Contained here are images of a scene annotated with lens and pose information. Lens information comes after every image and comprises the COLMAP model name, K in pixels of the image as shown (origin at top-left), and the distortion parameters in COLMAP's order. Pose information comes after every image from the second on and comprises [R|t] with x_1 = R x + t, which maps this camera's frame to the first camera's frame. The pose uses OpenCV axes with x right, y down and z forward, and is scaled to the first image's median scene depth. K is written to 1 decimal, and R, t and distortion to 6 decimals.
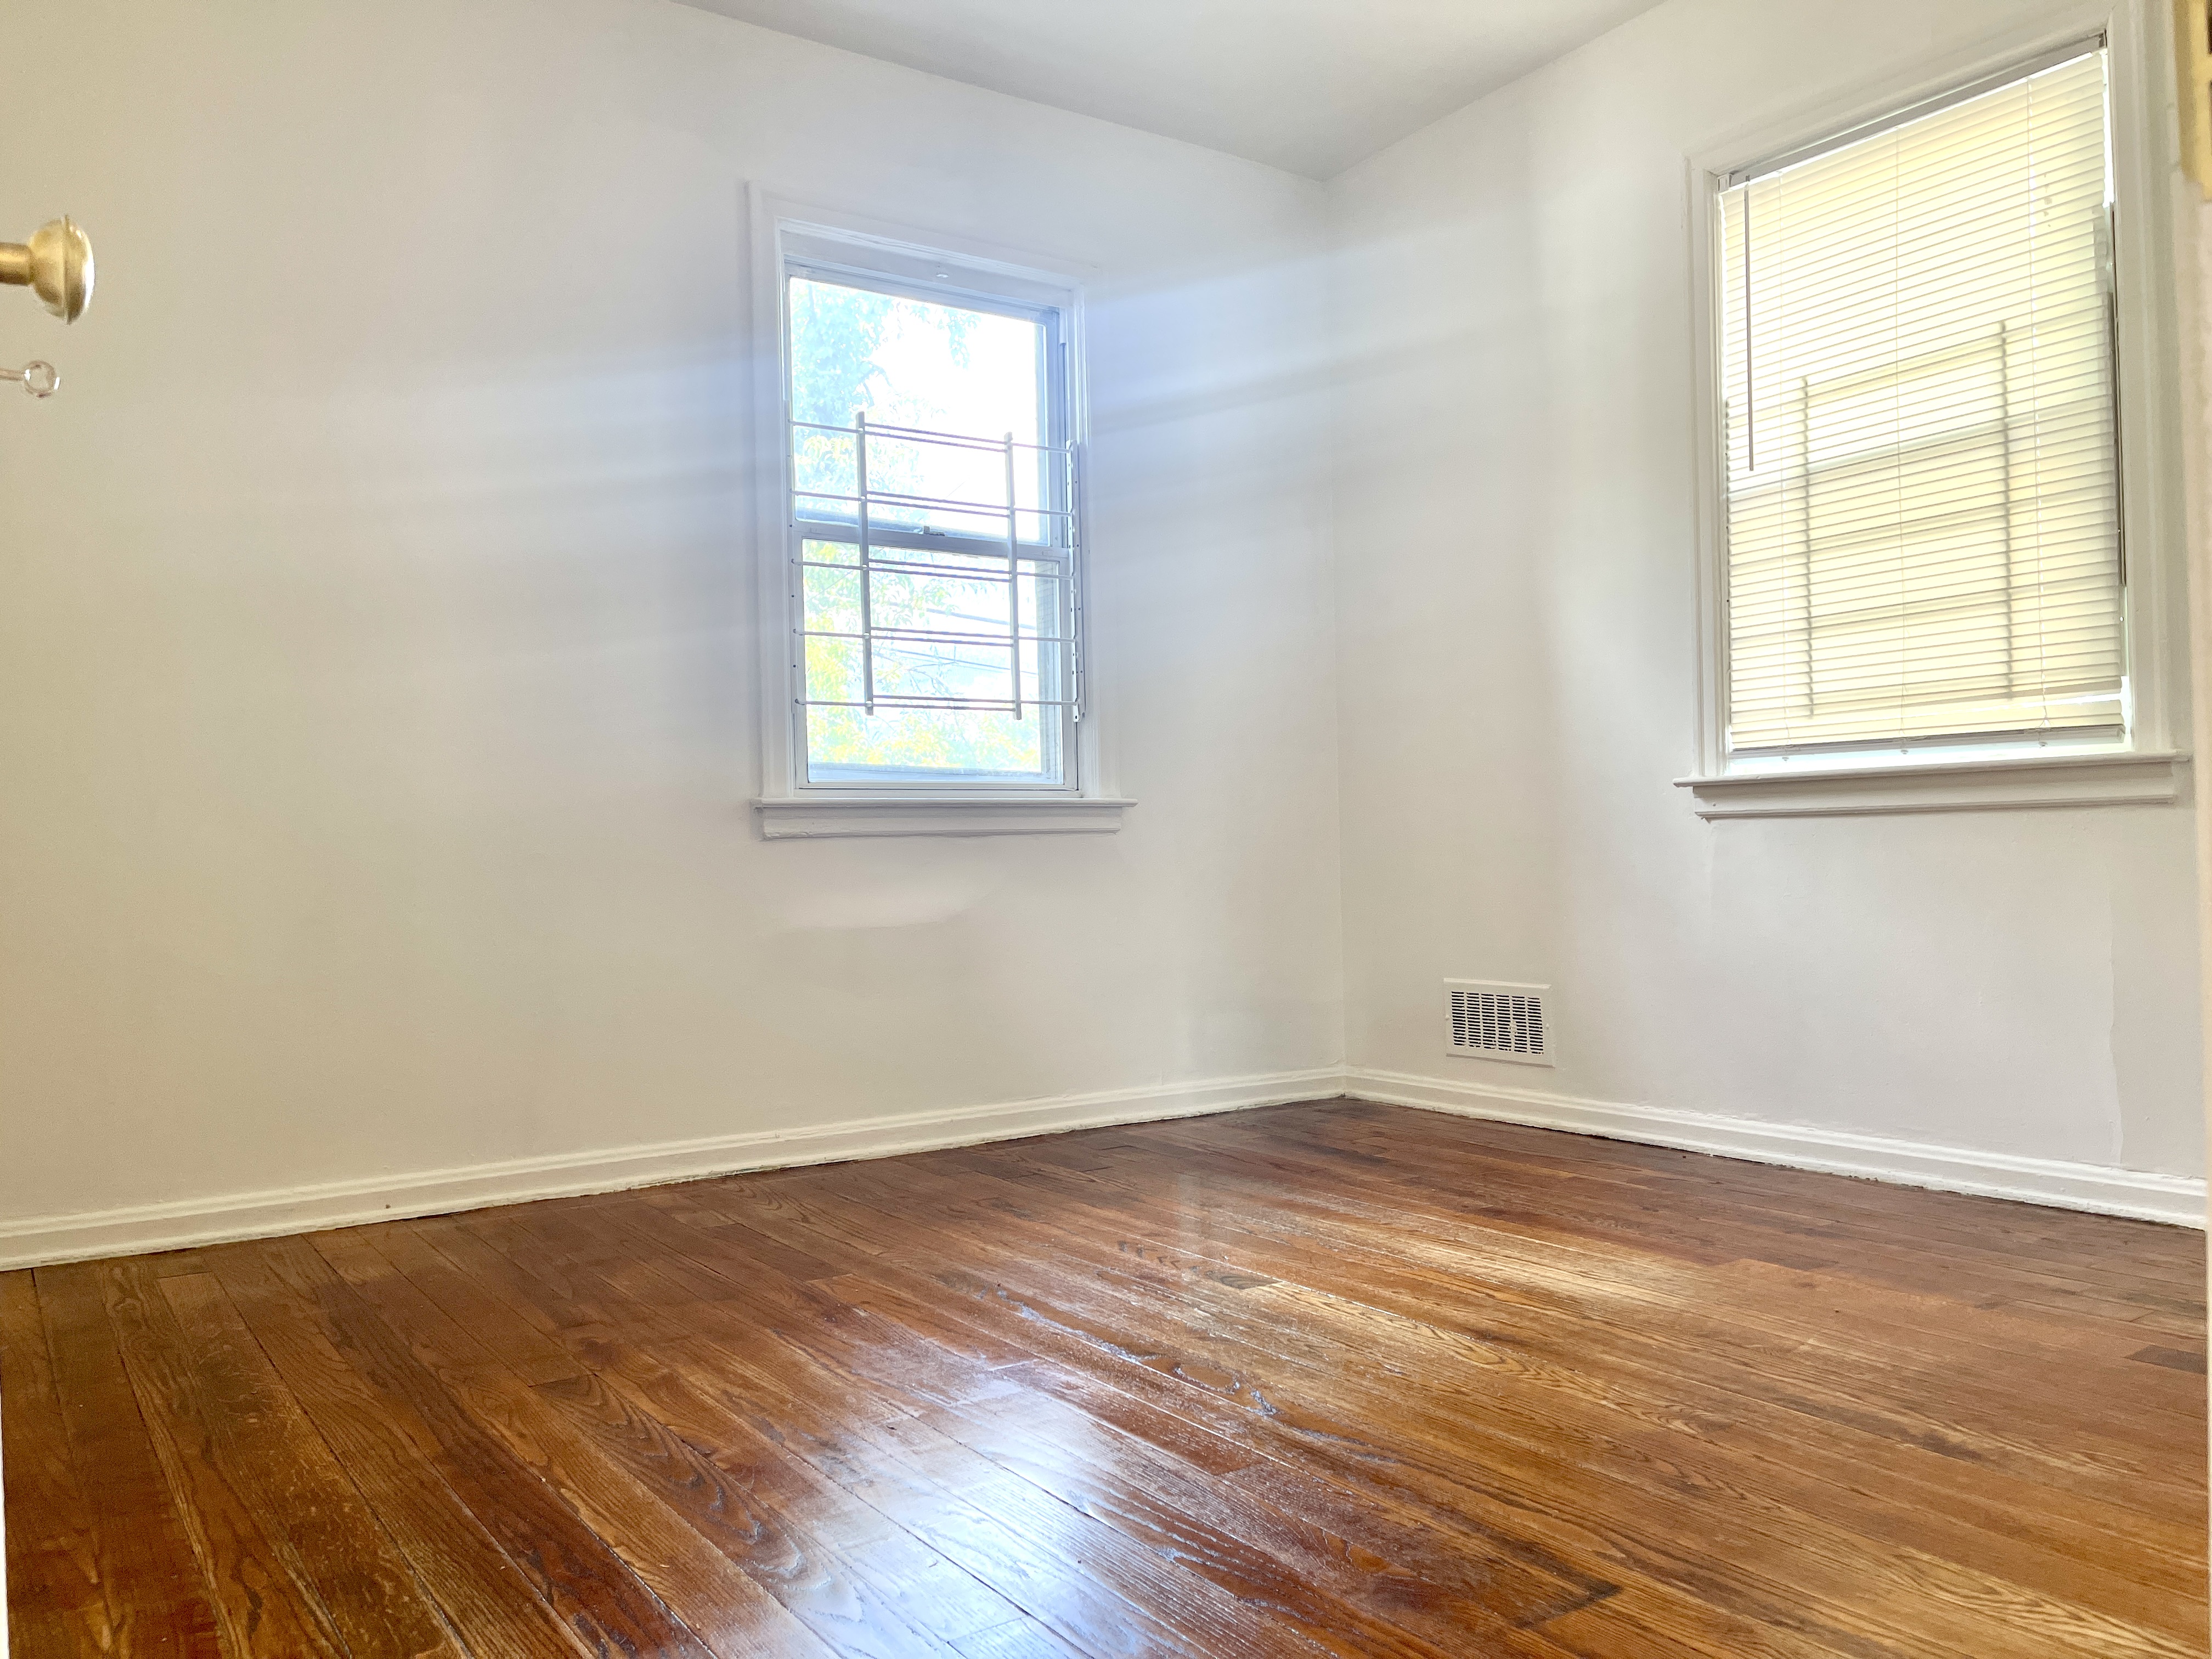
lens RADIAL K [[1693.9, 0, 1111.2], [0, 1693.9, 838.8], [0, 0, 1]] dist [0.052232, -0.051773]
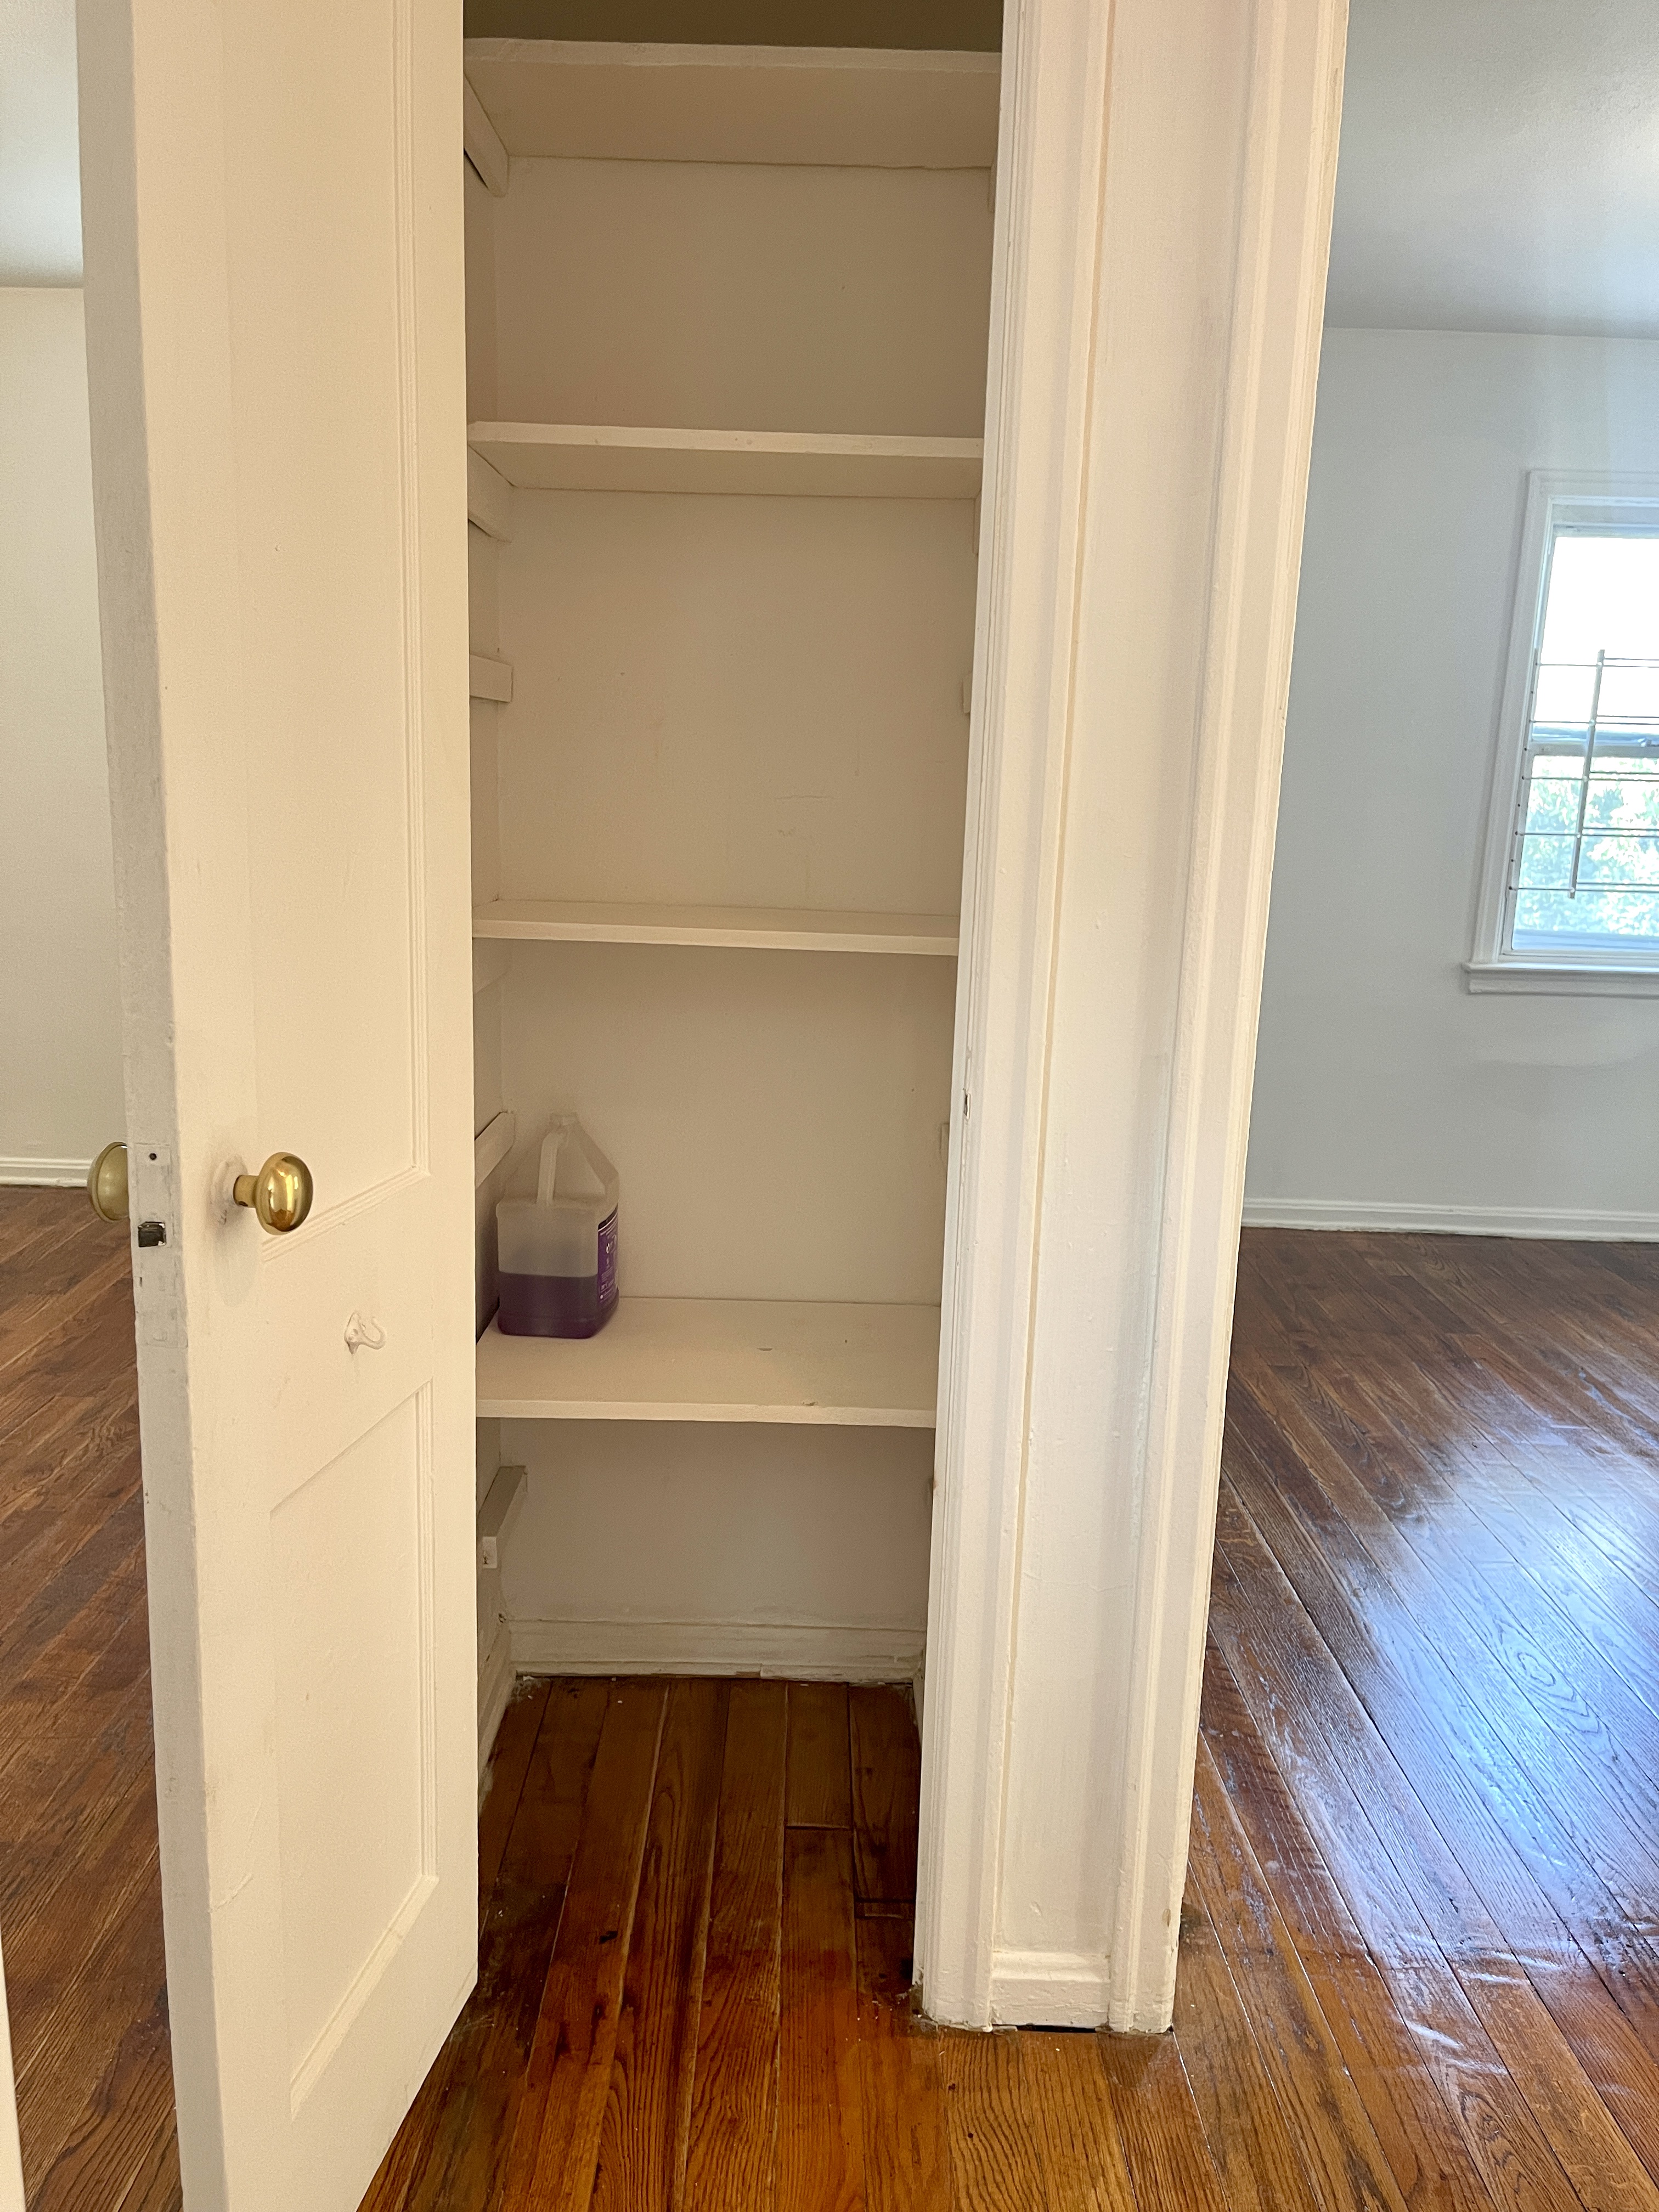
lens RADIAL K [[1693.9, 0, 840.0], [0, 1693.9, 1105.9], [0, 0, 1]] dist [0.052232, -0.051773]
pose [[0.834940, 0.159090, -0.526844, 0.147620], [-0.053224, 0.976161, 0.210421, -0.246406], [0.547761, -0.147648, 0.823504, -0.555476]]
